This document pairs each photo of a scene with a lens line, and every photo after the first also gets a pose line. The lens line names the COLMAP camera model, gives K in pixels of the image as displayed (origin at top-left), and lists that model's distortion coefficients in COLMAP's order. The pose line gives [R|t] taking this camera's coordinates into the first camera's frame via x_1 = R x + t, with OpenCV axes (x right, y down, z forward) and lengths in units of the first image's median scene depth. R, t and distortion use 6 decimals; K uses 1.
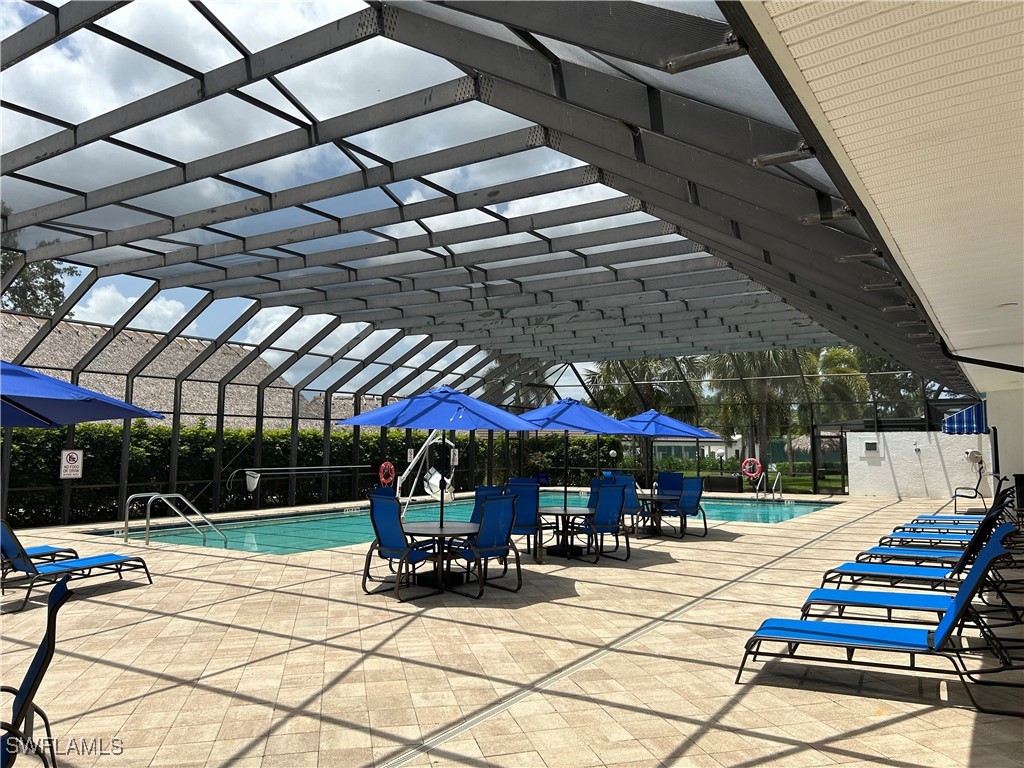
lens RADIAL K [[772.5, 0, 511.6], [0, 772.5, 384.3], [0, 0, 1]] dist [0.013211, 0.000492]
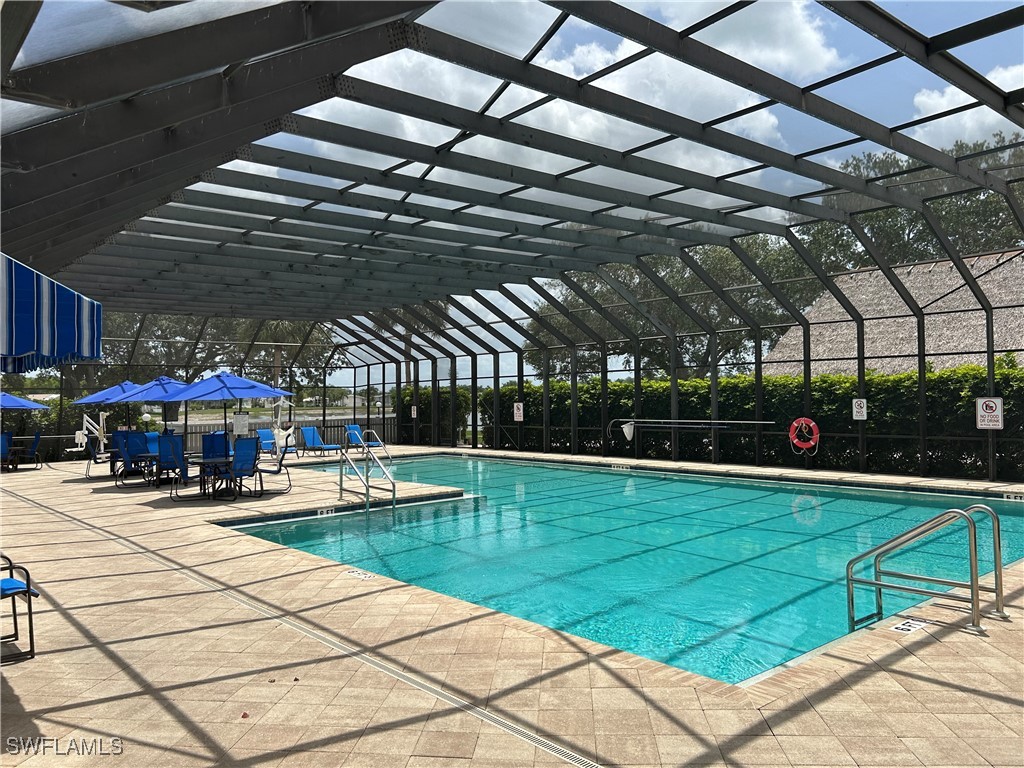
lens RADIAL K [[772.5, 0, 511.6], [0, 772.5, 382.7], [0, 0, 1]] dist [0.013211, 0.000492]
pose [[-0.293316, -0.017840, -0.955849, 0.584431], [0.088811, 0.994994, -0.045824, 0.076027], [0.951882, -0.098330, -0.290263, 0.942564]]
